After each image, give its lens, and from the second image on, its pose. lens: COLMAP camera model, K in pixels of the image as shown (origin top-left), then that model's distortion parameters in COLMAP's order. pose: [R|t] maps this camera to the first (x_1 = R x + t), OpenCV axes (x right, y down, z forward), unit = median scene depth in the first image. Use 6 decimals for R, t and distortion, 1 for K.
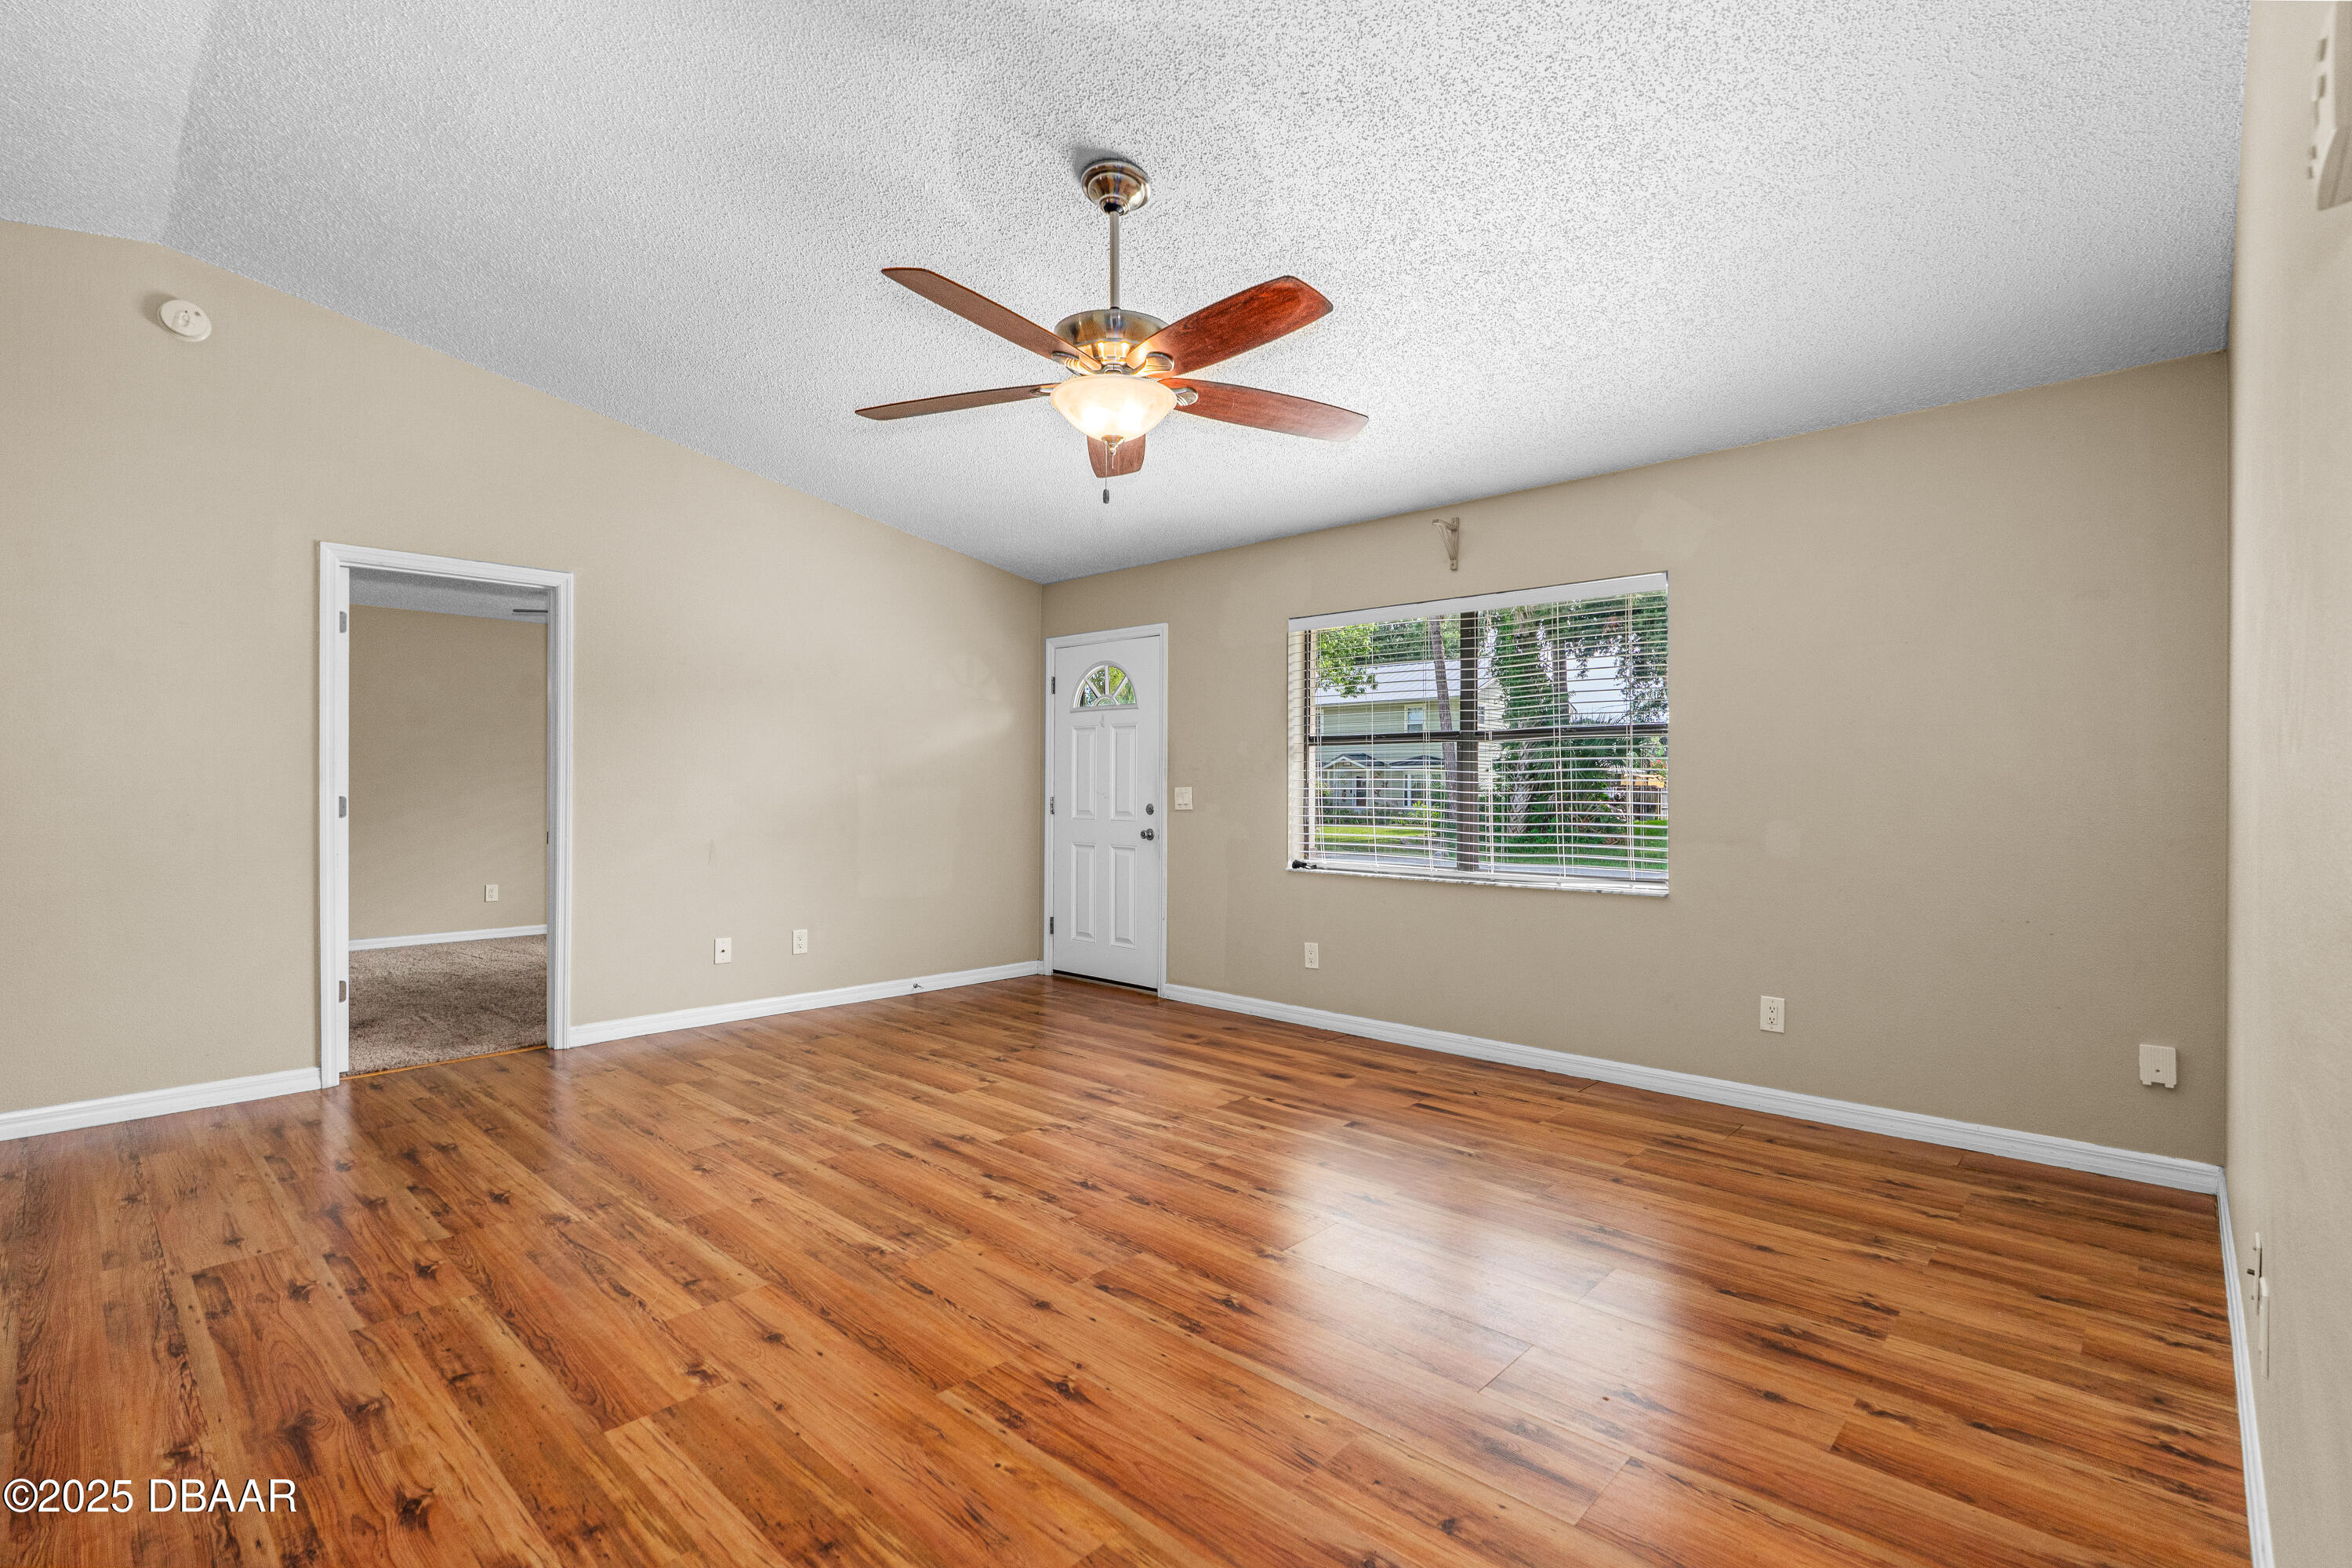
lens RADIAL K [[1068.1, 0, 1198.2], [0, 1068.1, 803.4], [0, 0, 1]] dist [-0.005929, 0.000554]
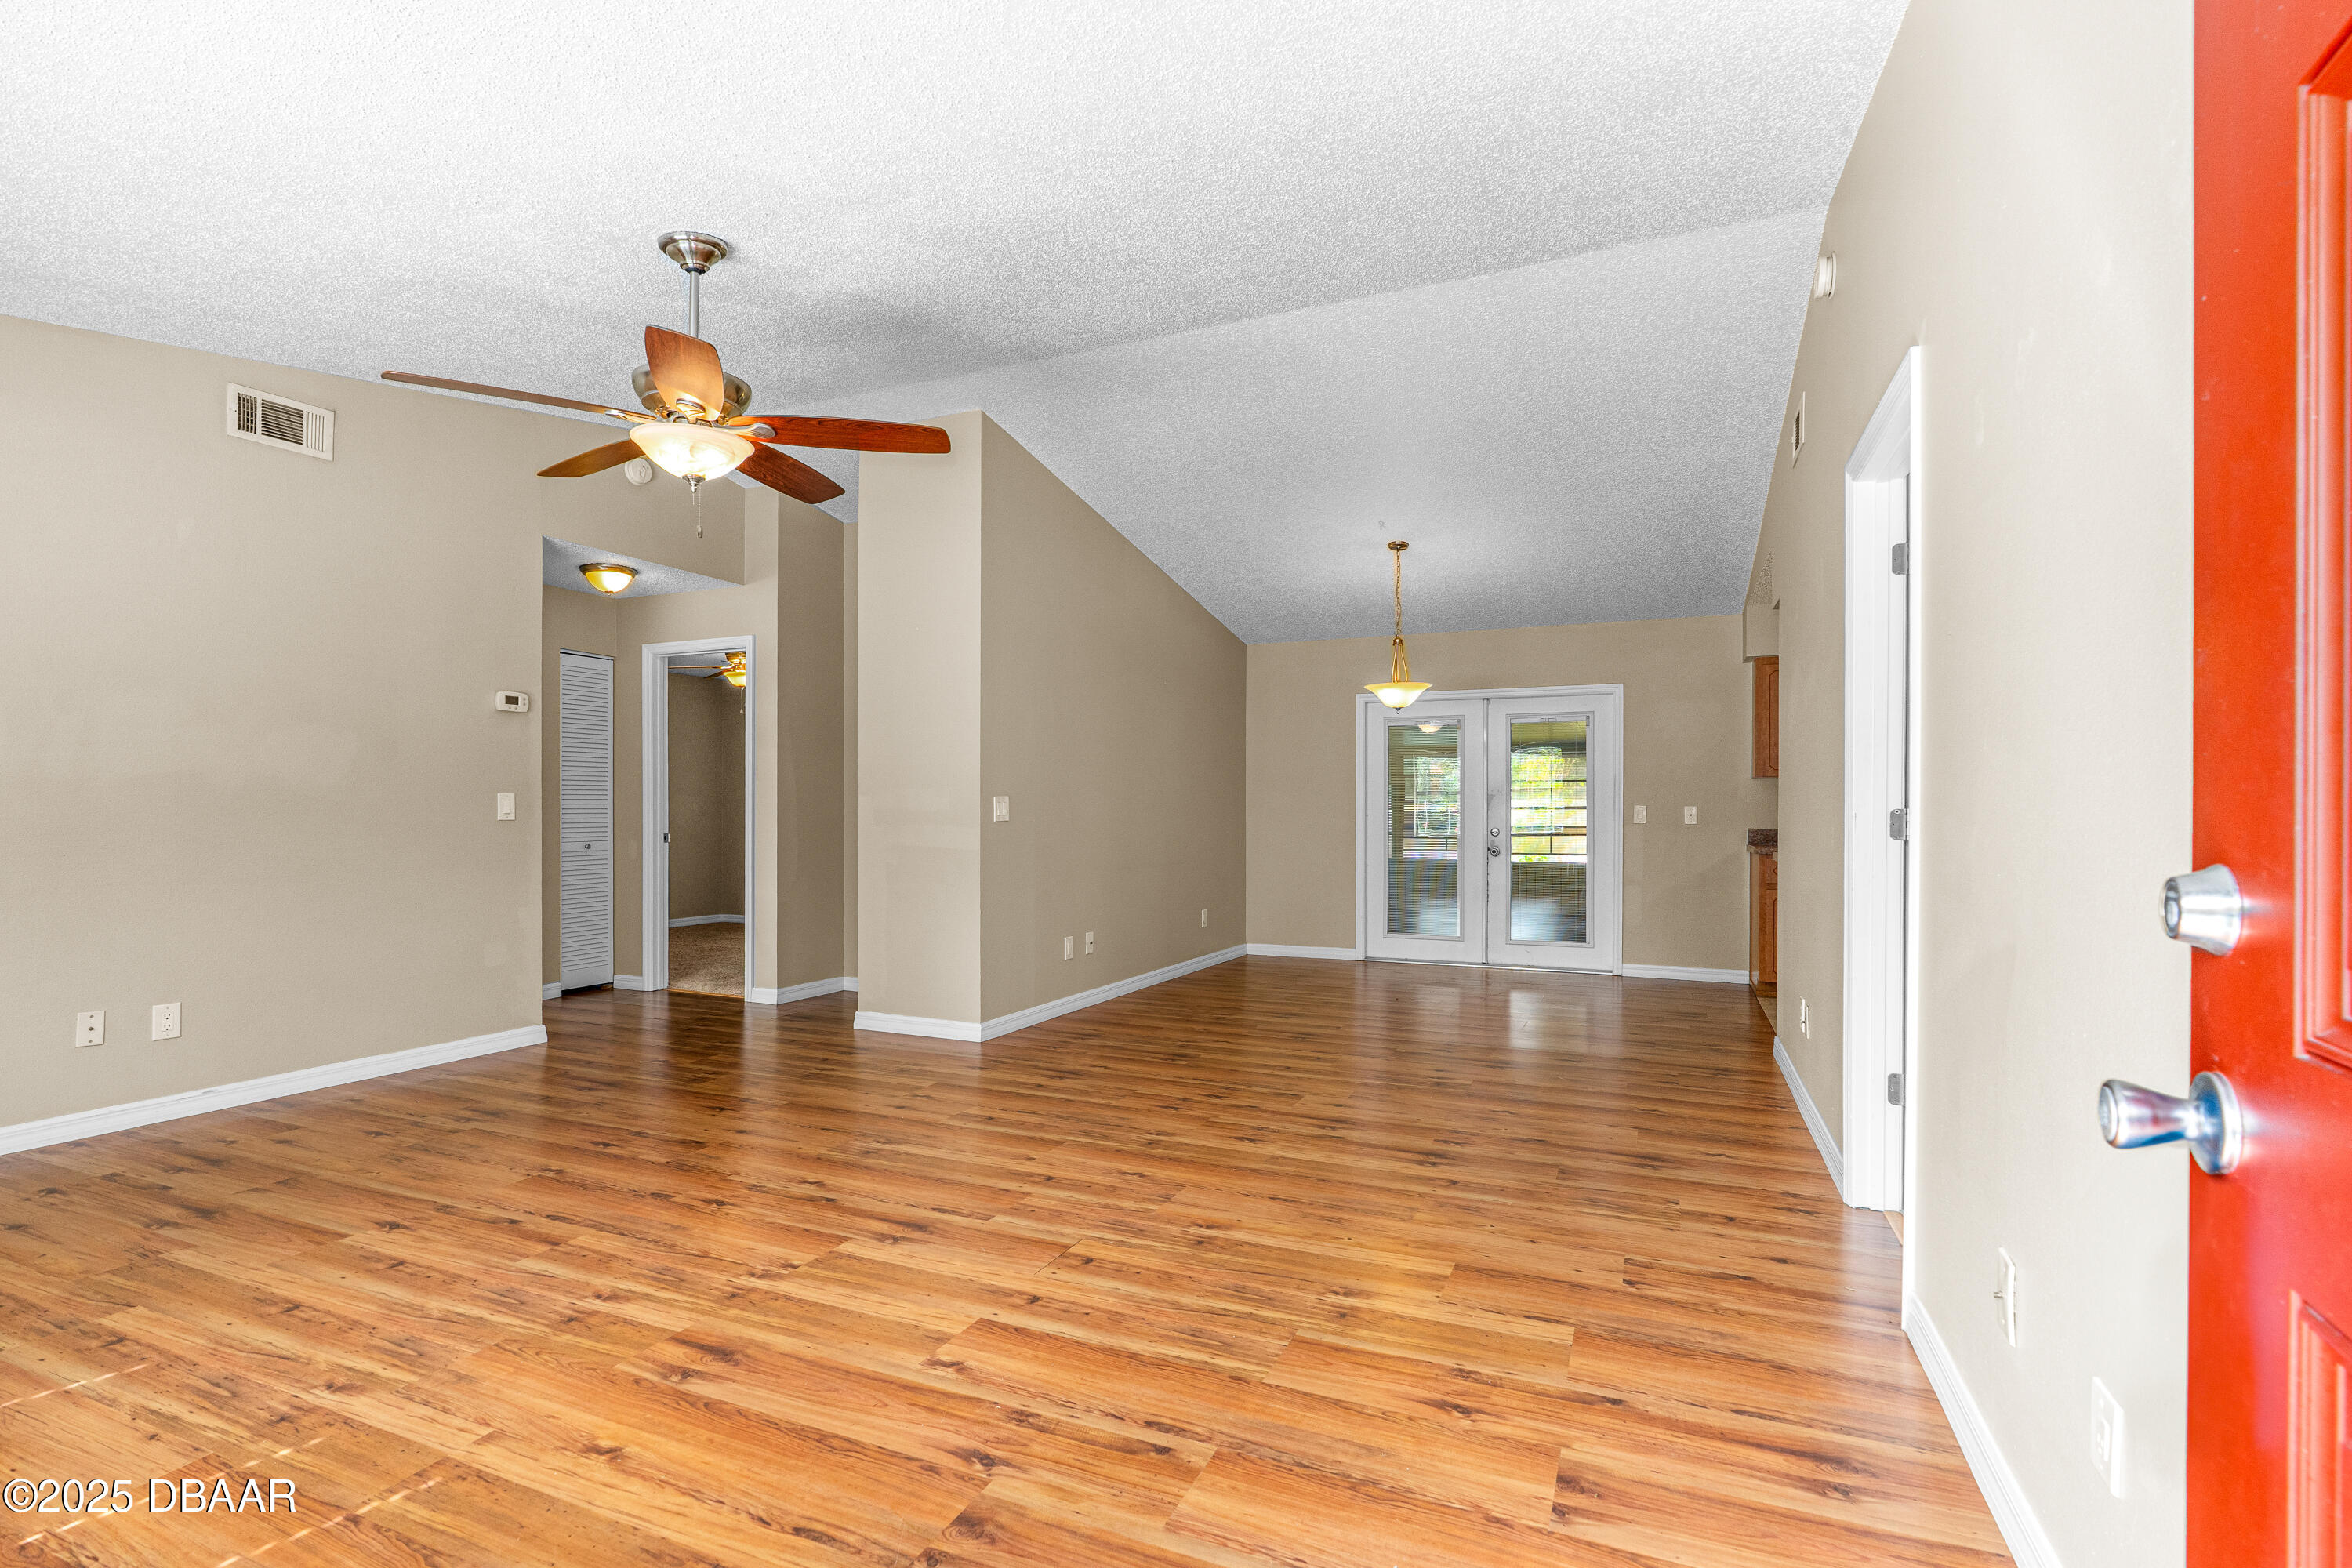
lens RADIAL K [[1075.8, 0, 1184.3], [0, 1075.8, 780.1], [0, 0, 1]] dist [-0.007314, 0.000343]
pose [[-0.944258, -0.013034, -0.328947, -0.185593], [-0.008656, 0.999853, -0.014769, -0.016556], [0.329091, -0.011098, -0.944233, 2.138383]]
